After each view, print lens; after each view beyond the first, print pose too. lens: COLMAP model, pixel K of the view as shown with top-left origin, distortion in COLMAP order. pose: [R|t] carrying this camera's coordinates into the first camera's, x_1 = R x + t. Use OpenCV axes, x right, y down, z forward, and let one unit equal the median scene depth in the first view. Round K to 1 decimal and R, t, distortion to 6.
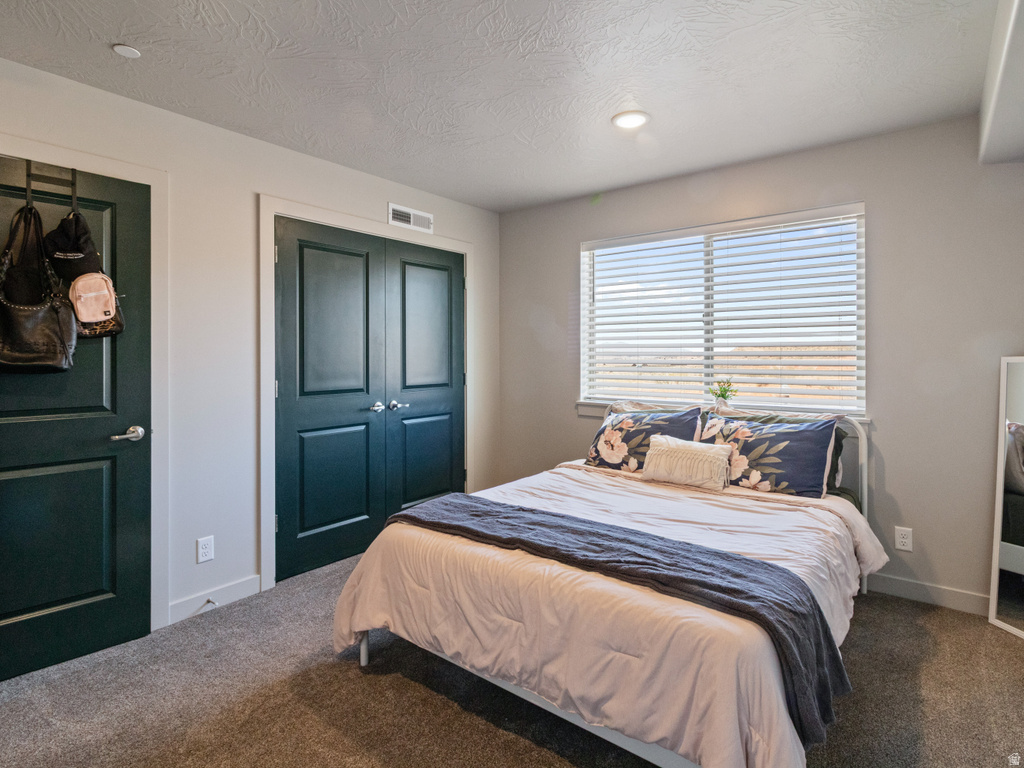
lens RADIAL K [[532.1, 0, 521.9], [0, 532.1, 381.1], [0, 0, 1]] dist [-0.001724, -0.000043]
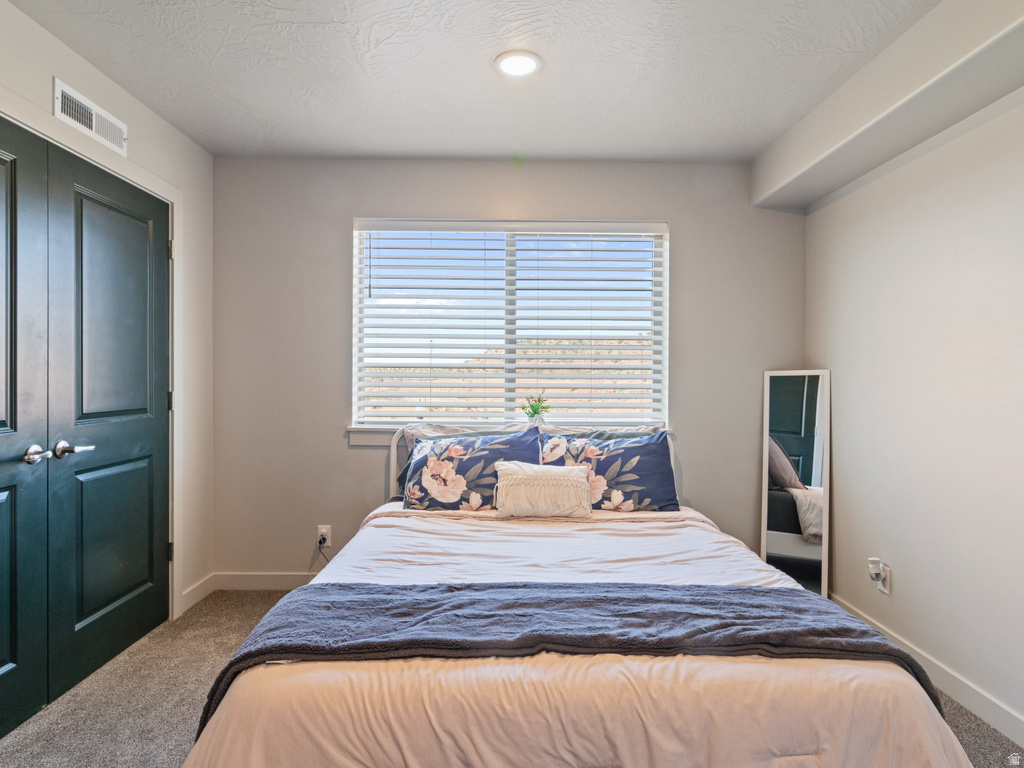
lens RADIAL K [[567.9, 0, 509.0], [0, 567.9, 401.9], [0, 0, 1]] dist [-0.000487, -0.000991]
pose [[0.787748, -0.019516, 0.615688, -0.305138], [0.022451, 0.999744, 0.002965, 0.006204], [-0.615588, 0.011487, 0.787985, 0.319698]]
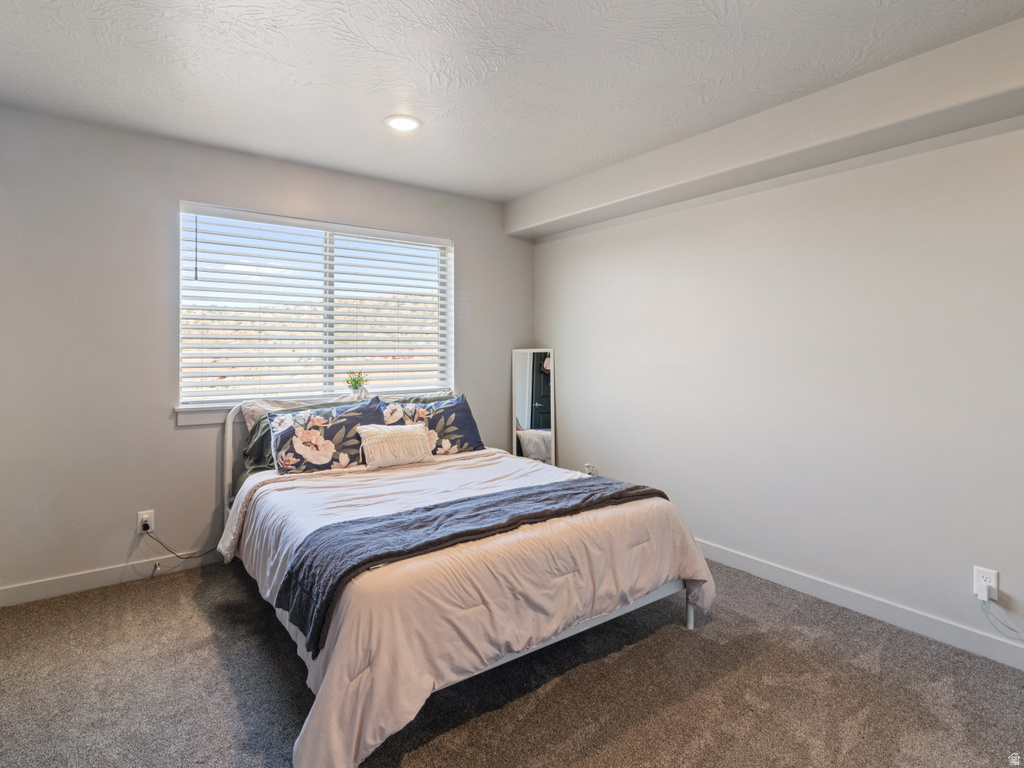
lens RADIAL K [[535.6, 0, 507.6], [0, 535.6, 377.0], [0, 0, 1]] dist [0.000704, 0.000048]
pose [[0.289875, -0.048407, 0.955839, -0.698655], [0.045689, 0.998281, 0.036700, -0.018681], [-0.955973, 0.033032, 0.291589, 0.465638]]
